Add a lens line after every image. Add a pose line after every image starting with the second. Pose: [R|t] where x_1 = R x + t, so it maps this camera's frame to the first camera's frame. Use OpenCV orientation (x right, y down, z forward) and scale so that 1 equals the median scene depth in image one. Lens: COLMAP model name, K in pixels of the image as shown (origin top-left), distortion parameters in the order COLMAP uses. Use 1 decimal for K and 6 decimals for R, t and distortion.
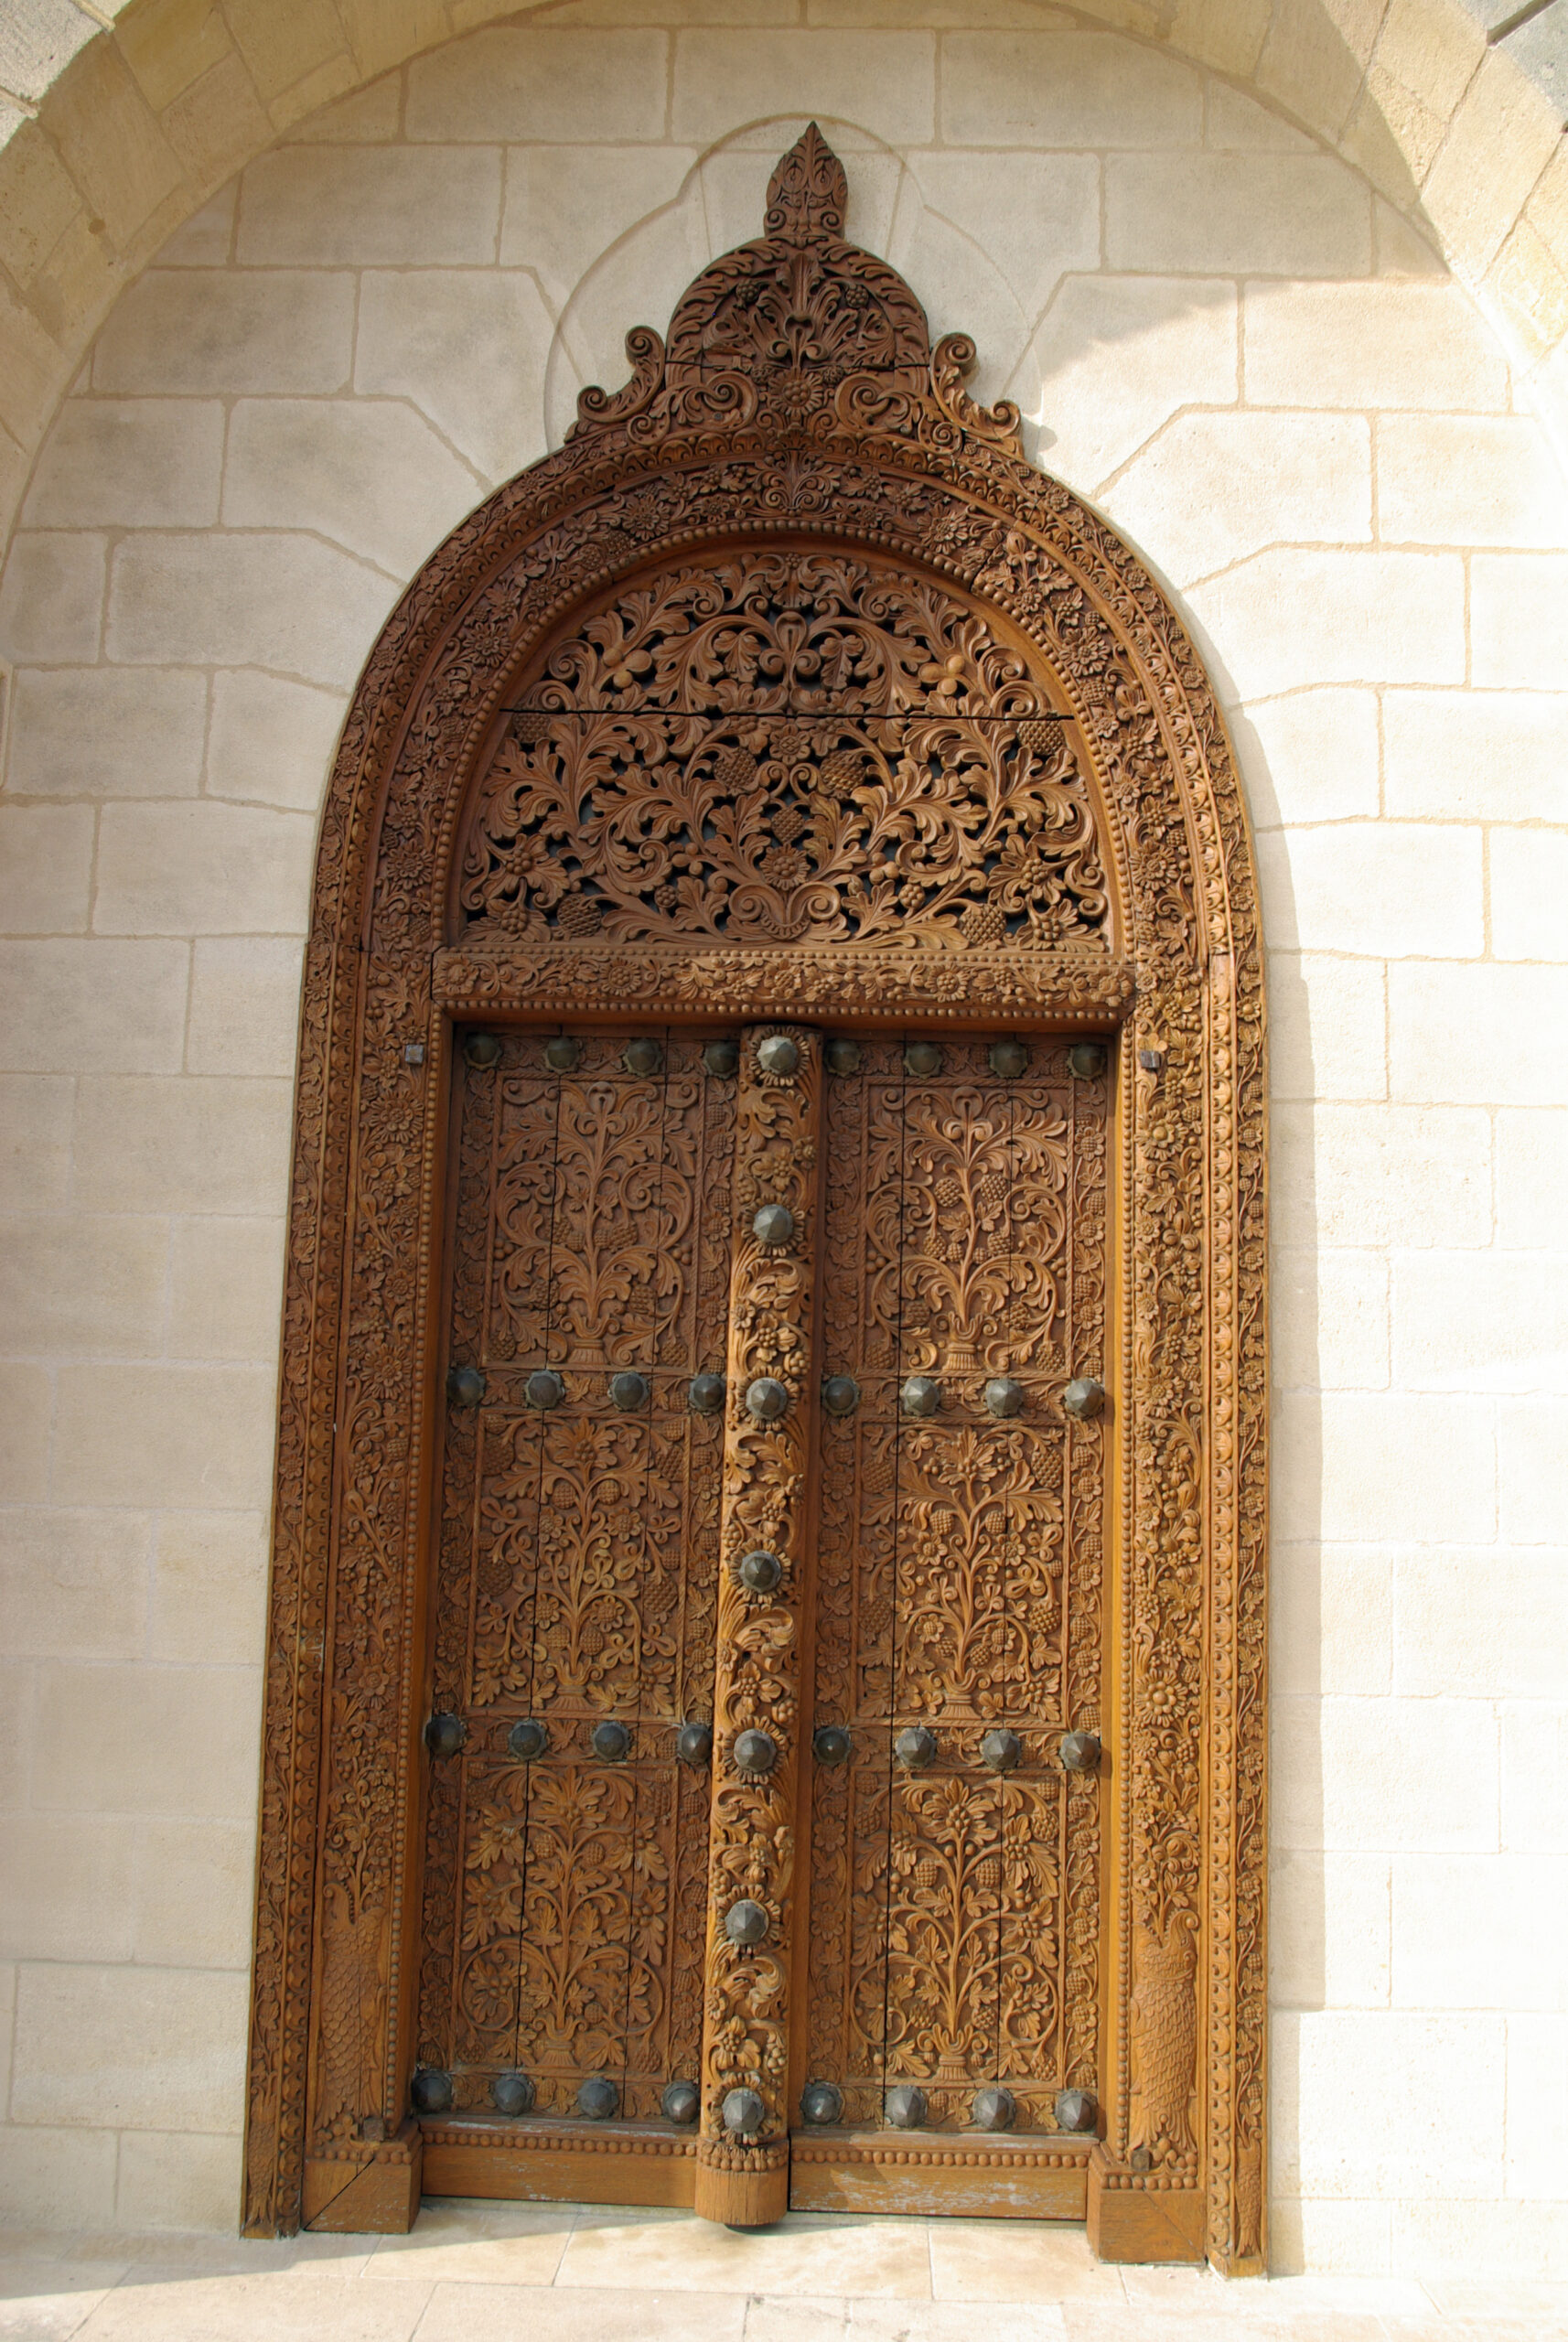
lens RADIAL K [[2017.7, 0, 784.0], [0, 2017.7, 1171.0], [0, 0, 1]] dist [-0.066716, 0.001300]
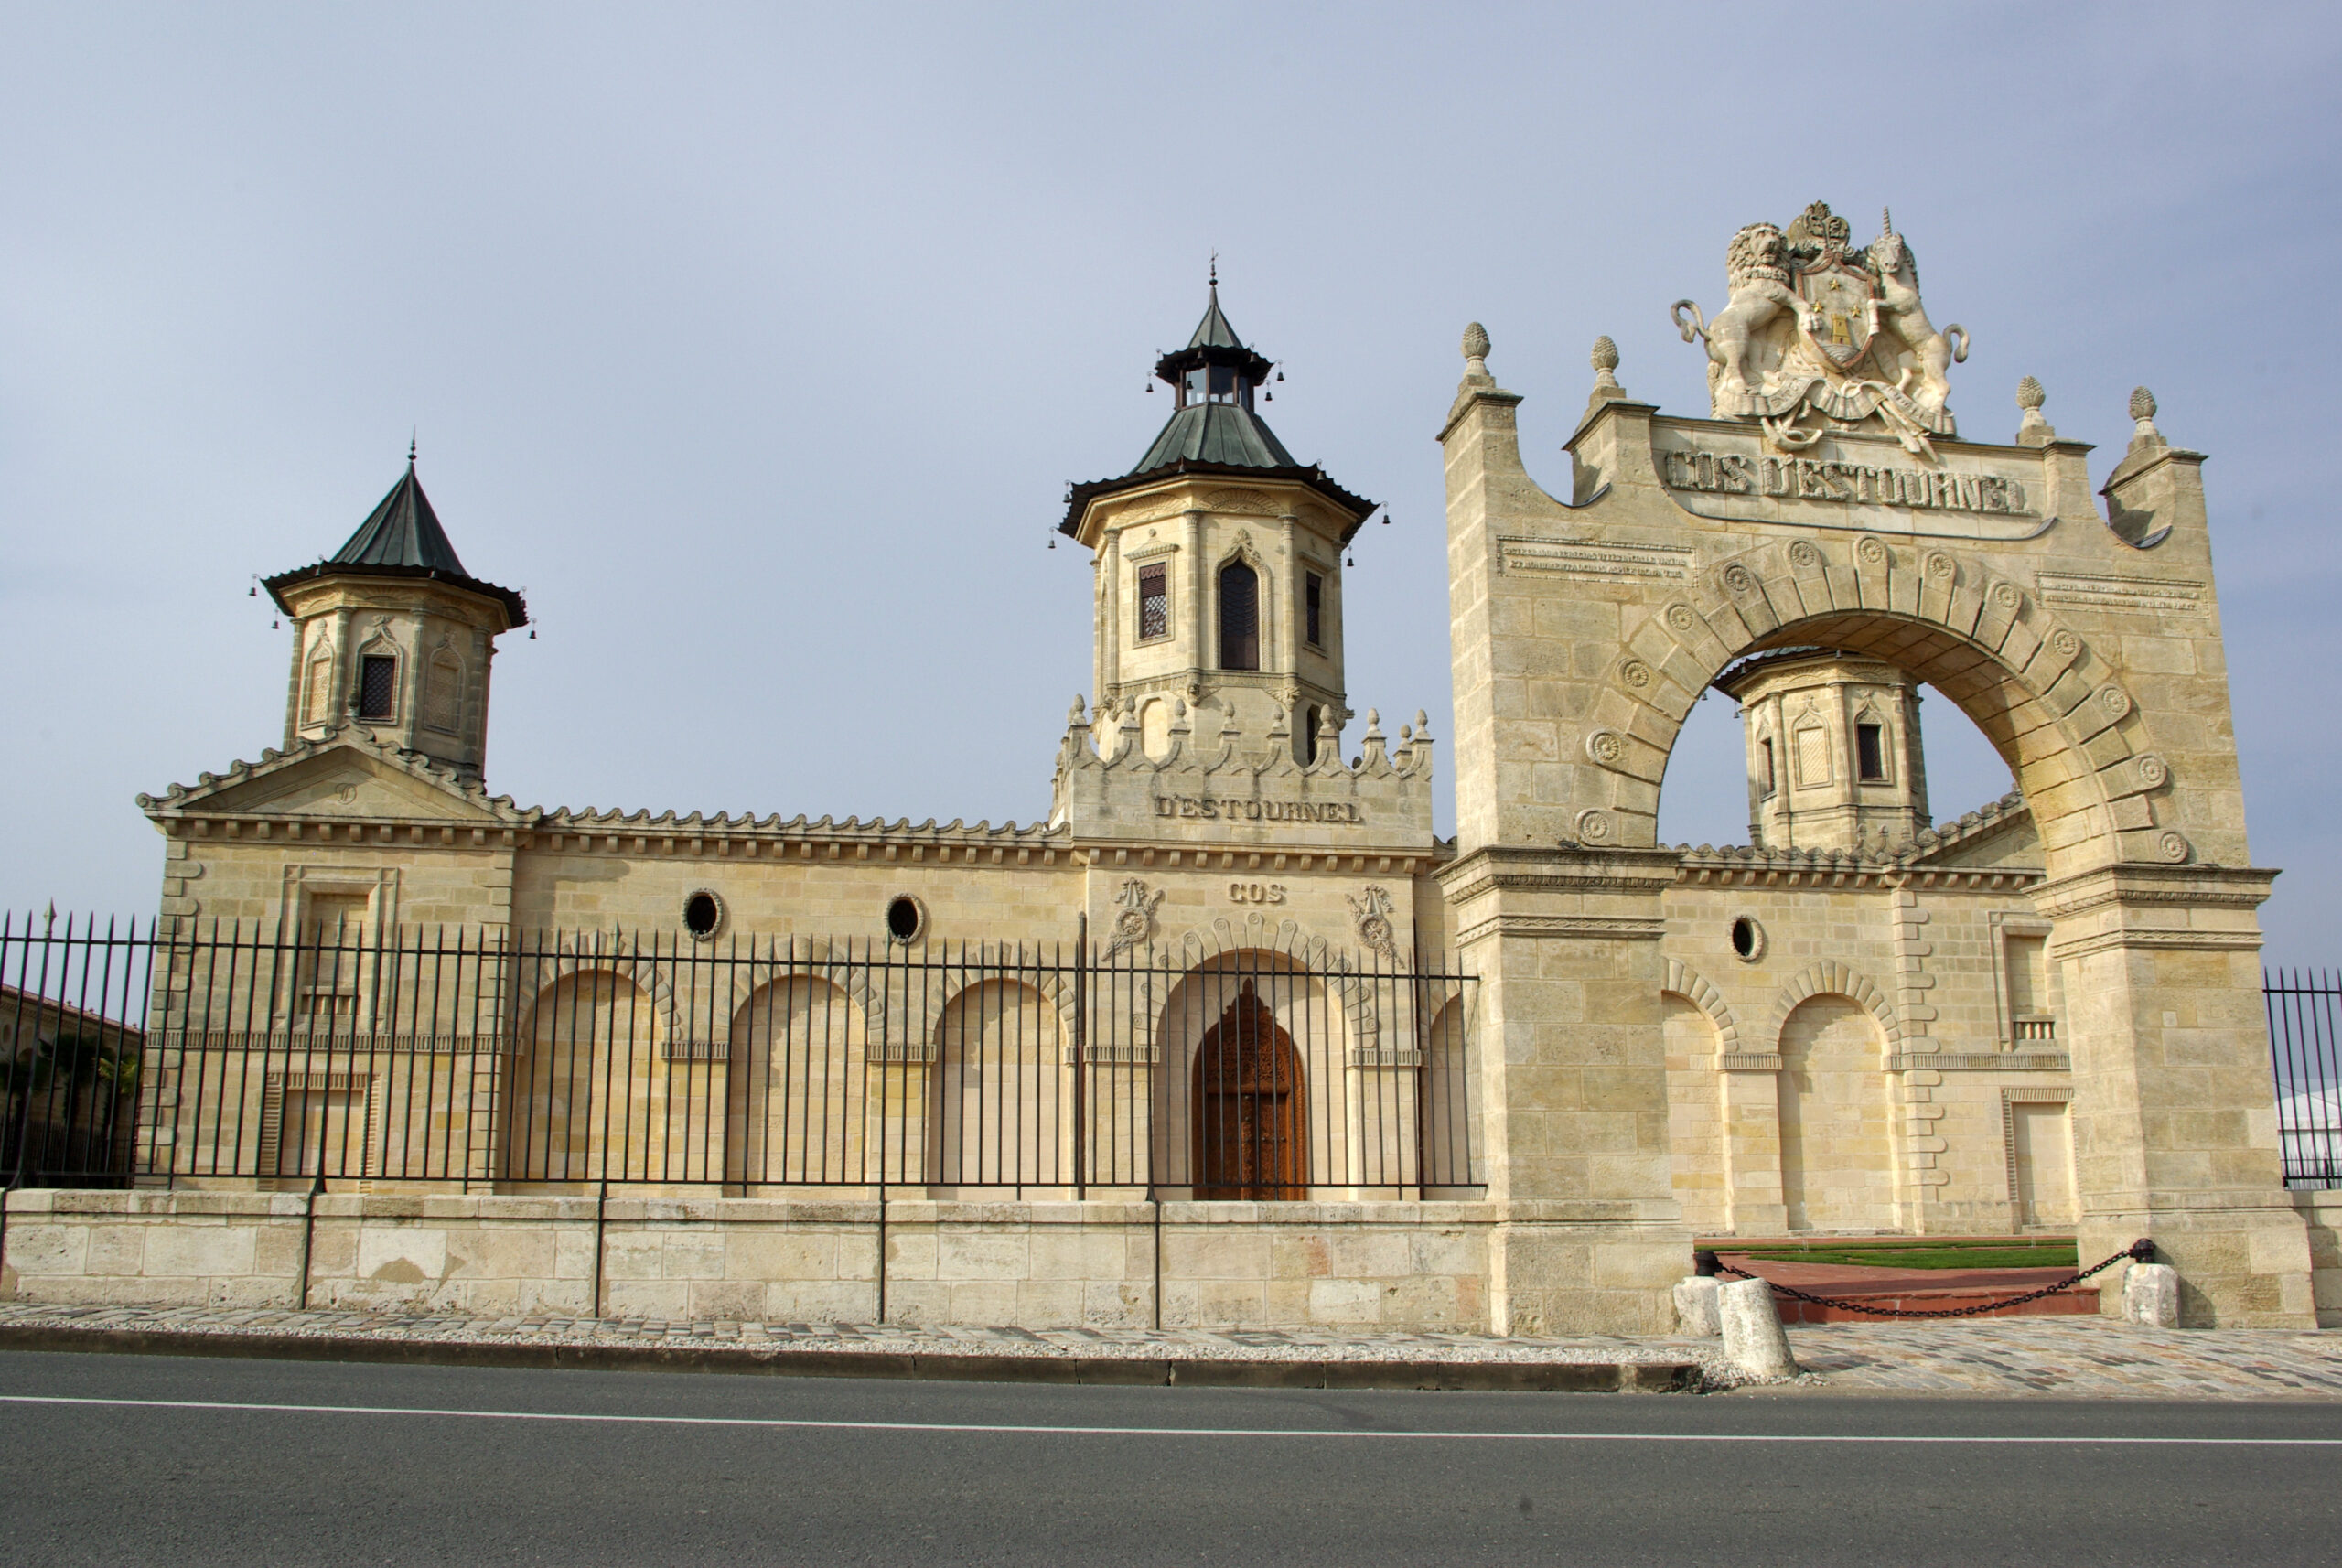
lens RADIAL K [[2017.7, 0, 1171.0], [0, 2017.7, 784.0], [0, 0, 1]] dist [-0.066716, 0.001300]
pose [[0.975551, 0.015028, 0.219259, -2.129804], [0.002249, 0.996924, -0.078337, -0.693422], [-0.219761, 0.076915, 0.972517, -7.028842]]
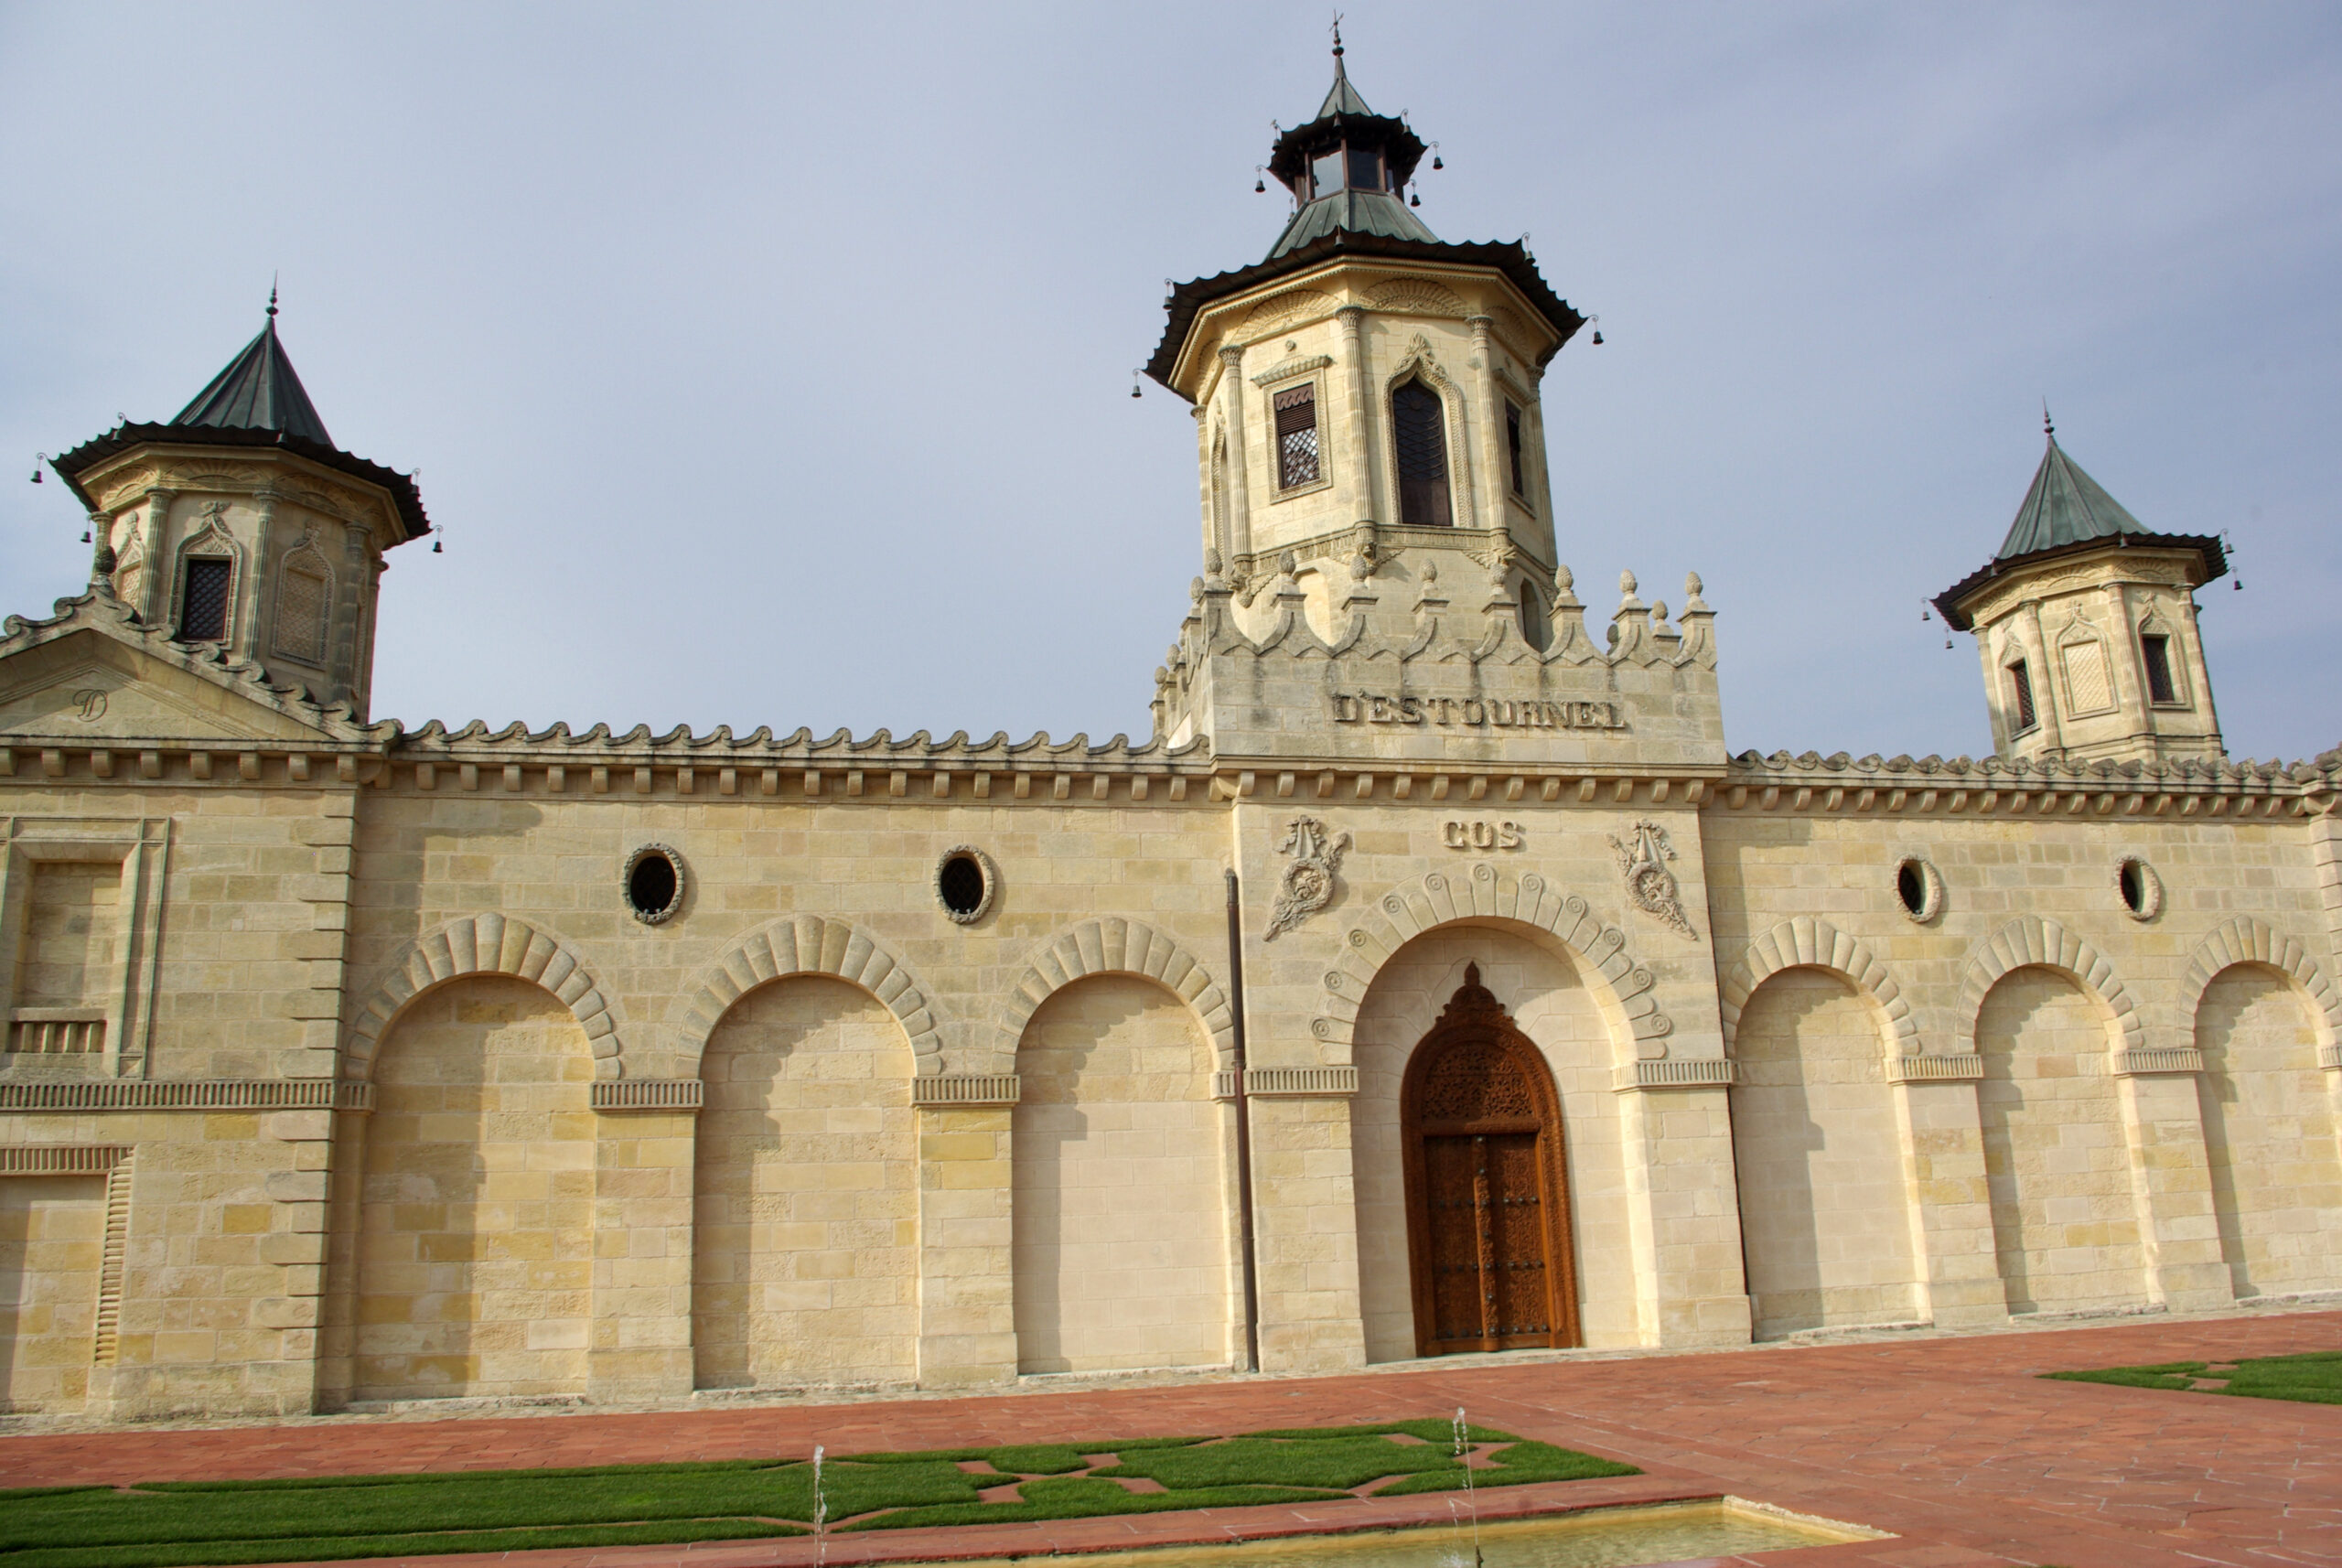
lens RADIAL K [[1790.7, 0, 1171.0], [0, 1790.7, 784.0], [0, 0, 1]] dist [-0.086349, 0.044218]
pose [[0.969289, -0.002773, 0.245909, -2.023050], [0.032611, 0.992555, -0.117347, -0.483545], [-0.243753, 0.121763, 0.962163, -3.604450]]
